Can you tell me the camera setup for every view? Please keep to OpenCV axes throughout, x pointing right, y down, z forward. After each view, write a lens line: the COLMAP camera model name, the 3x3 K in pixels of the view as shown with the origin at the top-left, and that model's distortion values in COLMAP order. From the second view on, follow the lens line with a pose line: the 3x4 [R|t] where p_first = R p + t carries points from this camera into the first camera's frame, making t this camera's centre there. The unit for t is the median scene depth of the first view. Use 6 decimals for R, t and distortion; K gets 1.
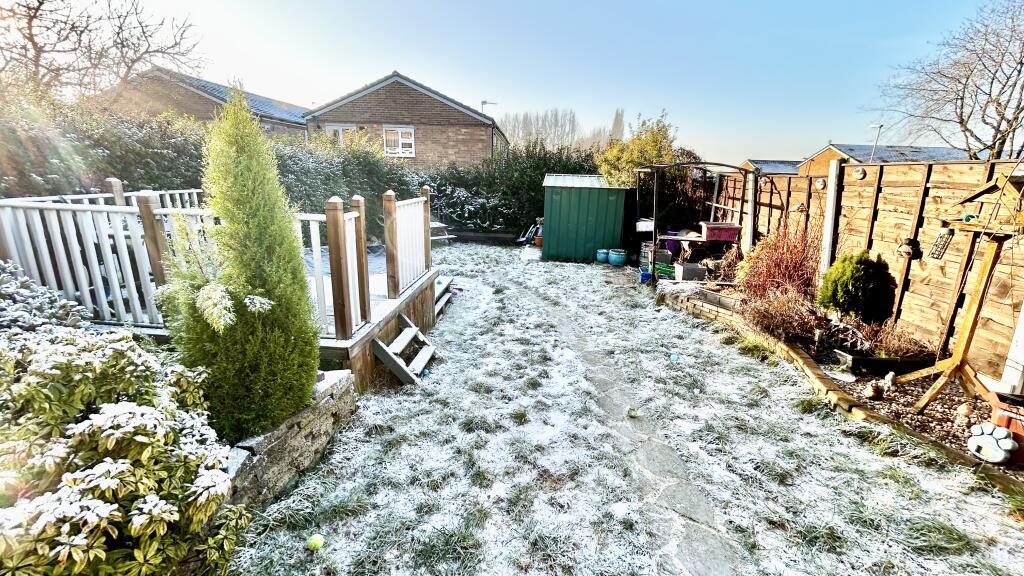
lens RADIAL K [[416.4, 0, 511.4], [0, 416.4, 287.9], [0, 0, 1]] dist [-0.003429, 0.000833]
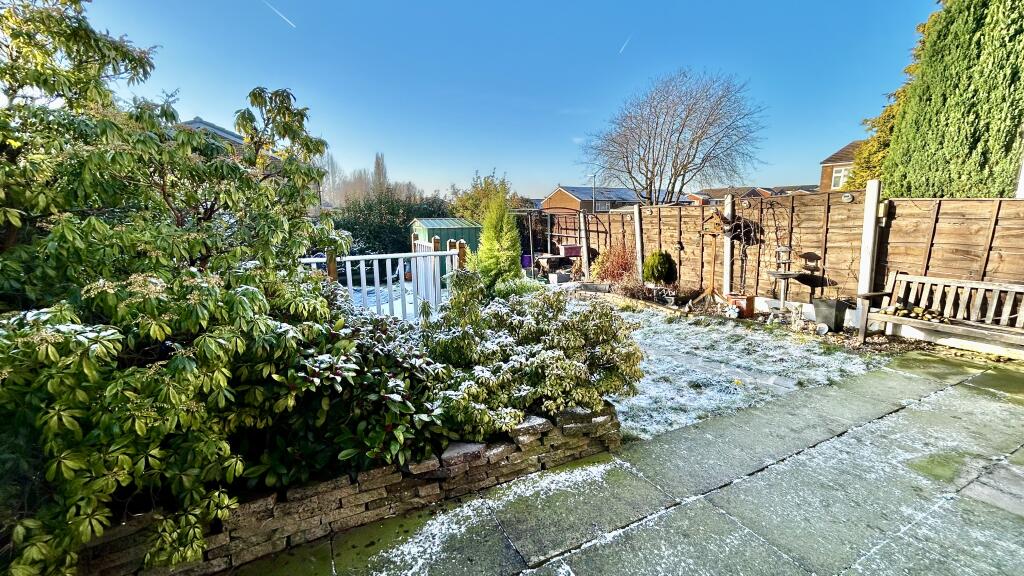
lens RADIAL K [[416.4, 0, 513.8], [0, 416.4, 285.2], [0, 0, 1]] dist [-0.003429, 0.000833]
pose [[0.853302, -0.126045, 0.505953, -0.734735], [0.175219, 0.983230, -0.050565, 0.054073], [-0.491095, 0.131800, 0.861077, -0.334320]]
